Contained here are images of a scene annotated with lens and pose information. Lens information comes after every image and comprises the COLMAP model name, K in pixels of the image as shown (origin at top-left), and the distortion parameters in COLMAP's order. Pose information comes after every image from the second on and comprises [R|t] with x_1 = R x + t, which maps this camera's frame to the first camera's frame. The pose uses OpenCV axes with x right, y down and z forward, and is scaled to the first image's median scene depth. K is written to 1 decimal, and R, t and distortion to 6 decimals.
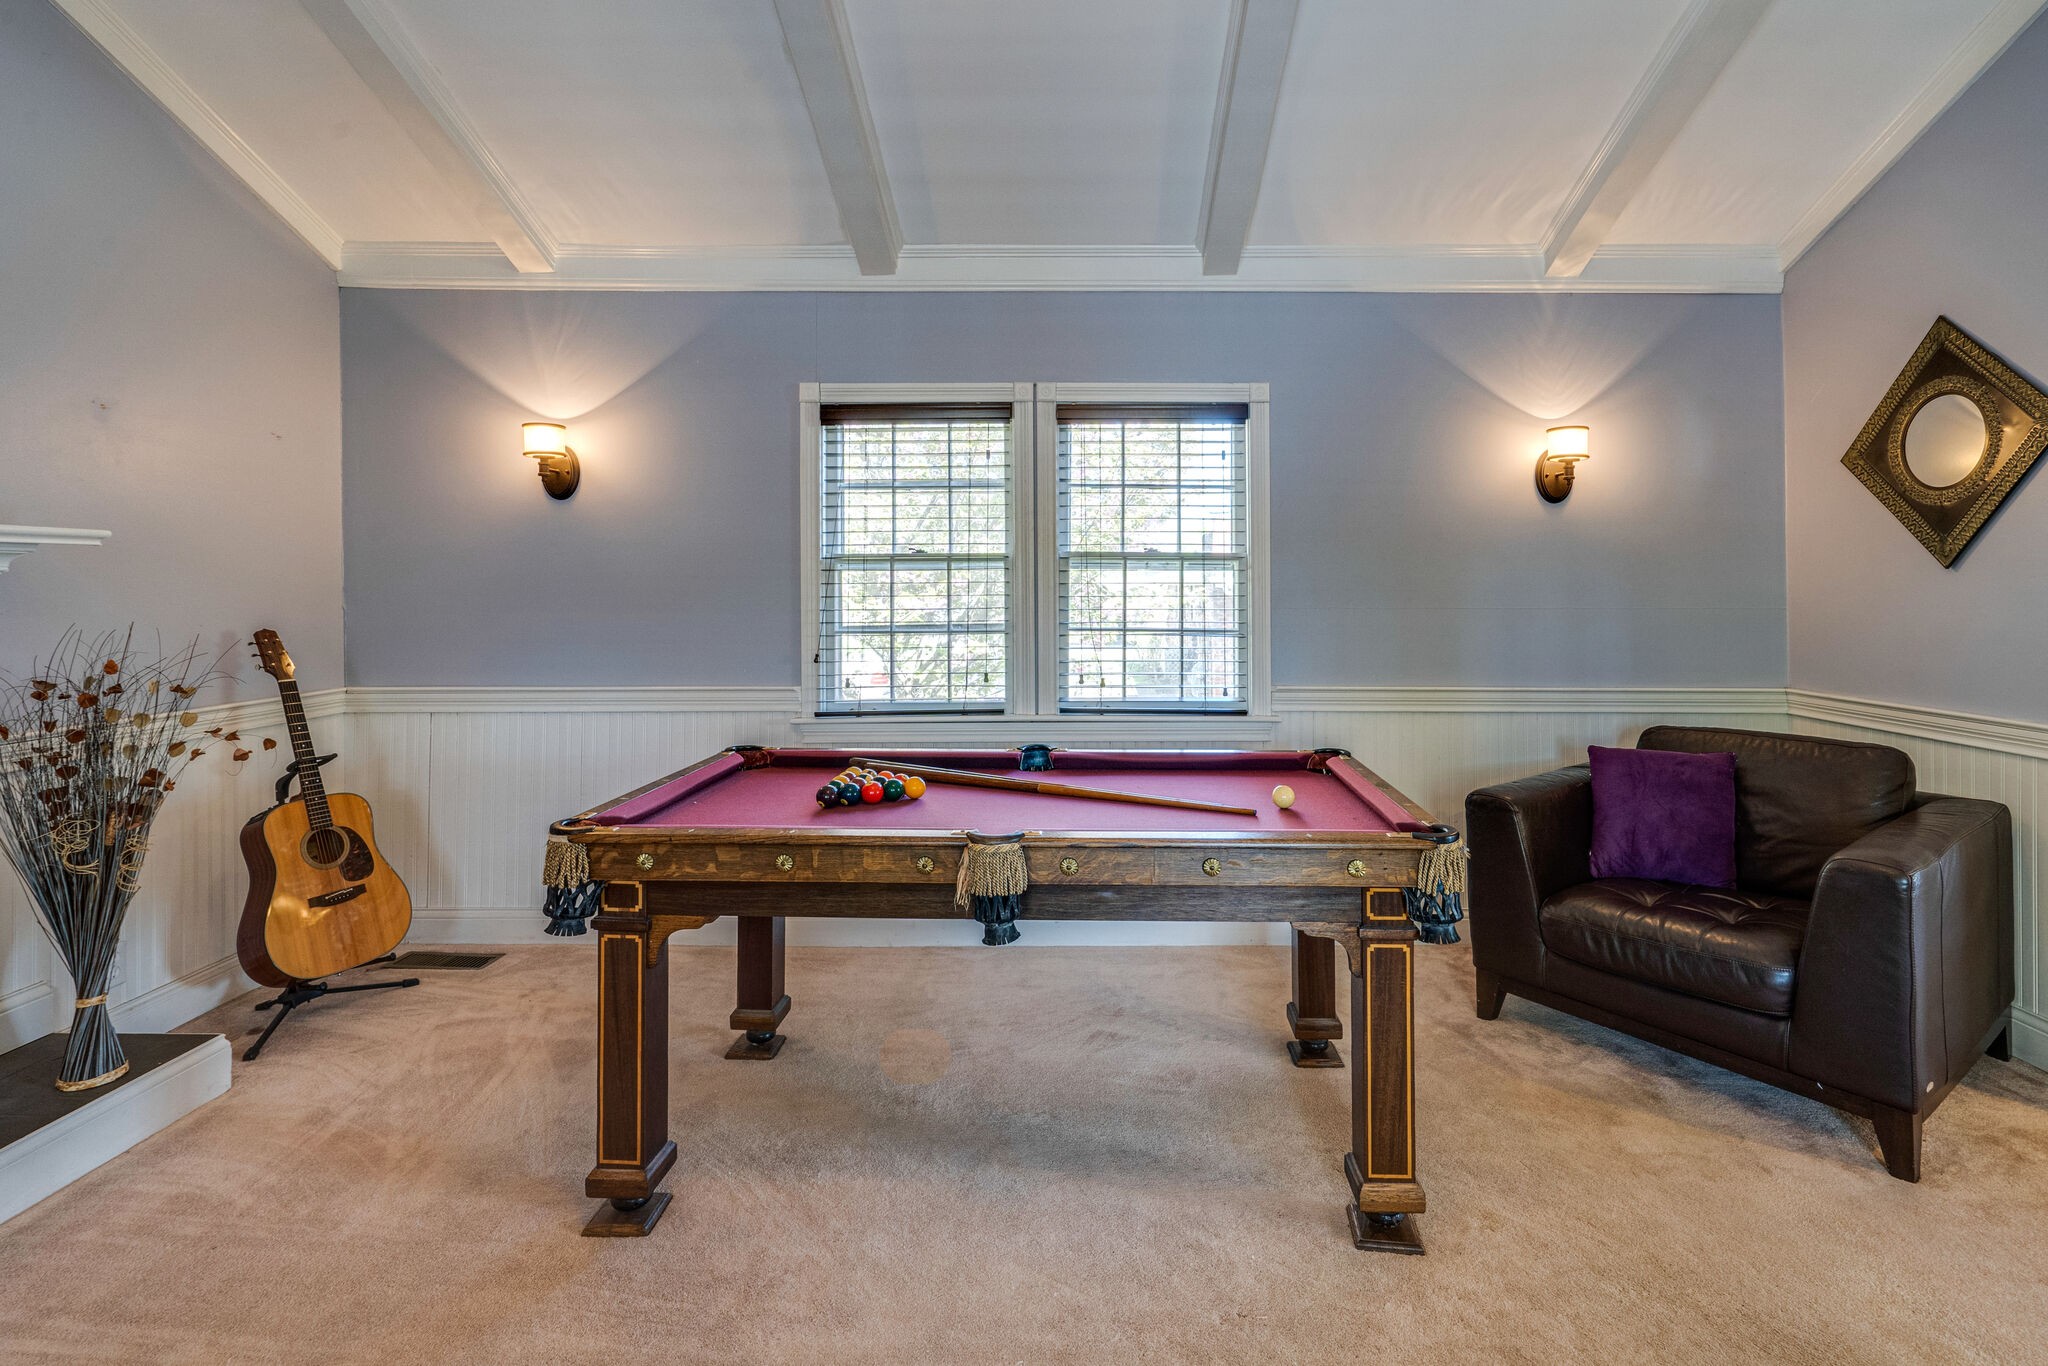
lens RADIAL K [[1004.2, 0, 1085.5], [0, 1004.2, 574.6], [0, 0, 1]] dist [0.000644, -0.000944]
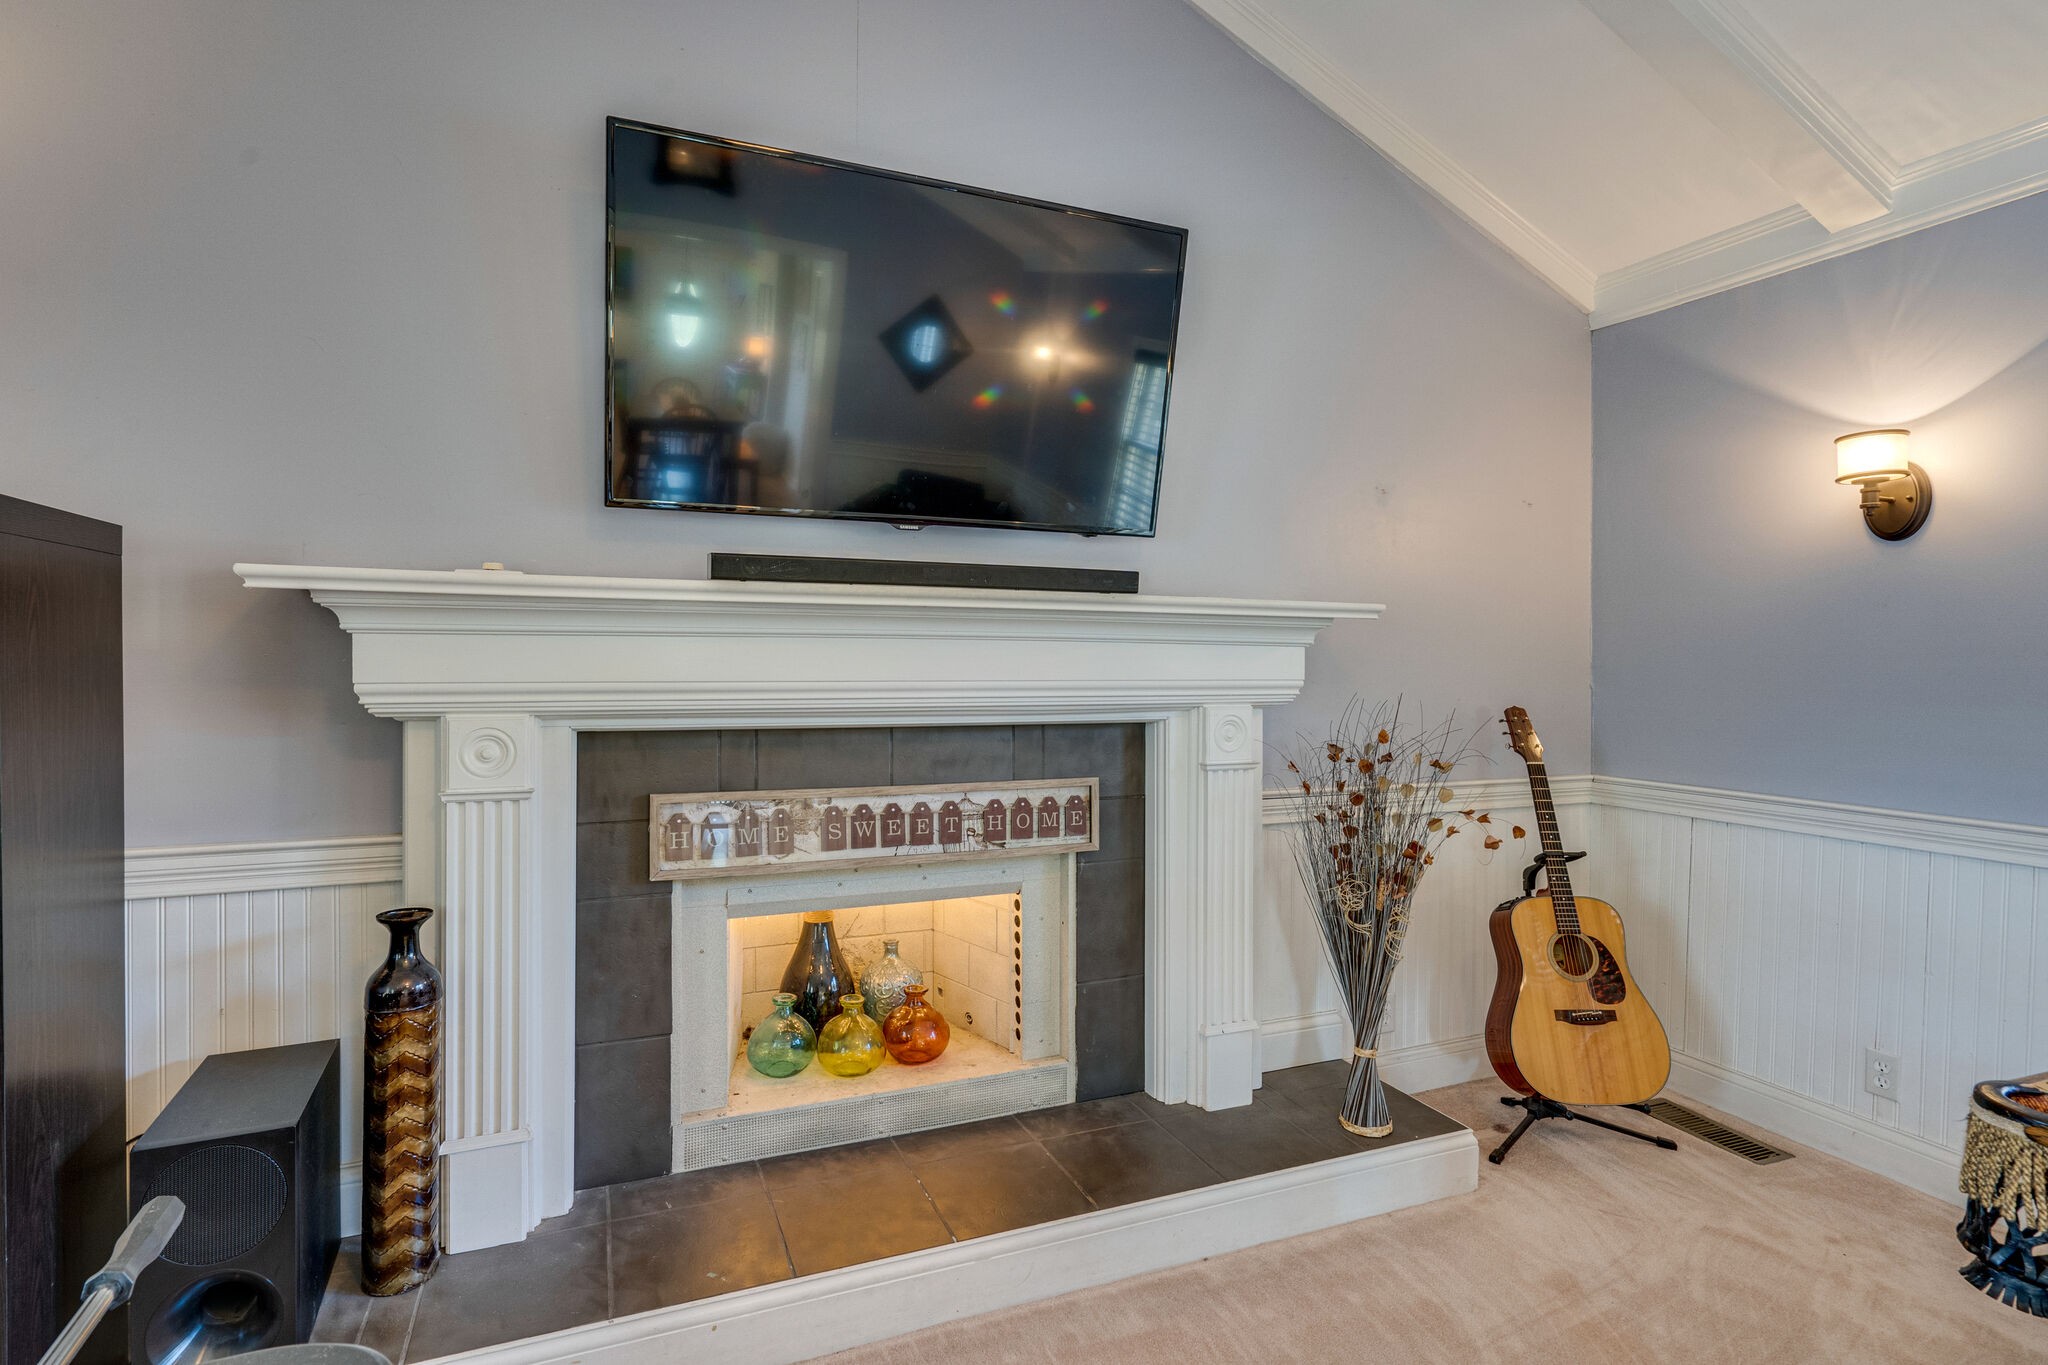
lens RADIAL K [[952.0, 0, 975.5], [0, 952.0, 672.3], [0, 0, 1]] dist [-0.002643, -0.000049]
pose [[0.366889, 0.015883, -0.930129, -0.176848], [-0.002863, 0.999869, 0.015945, 0.009660], [0.930260, -0.003187, 0.366886, 0.206210]]
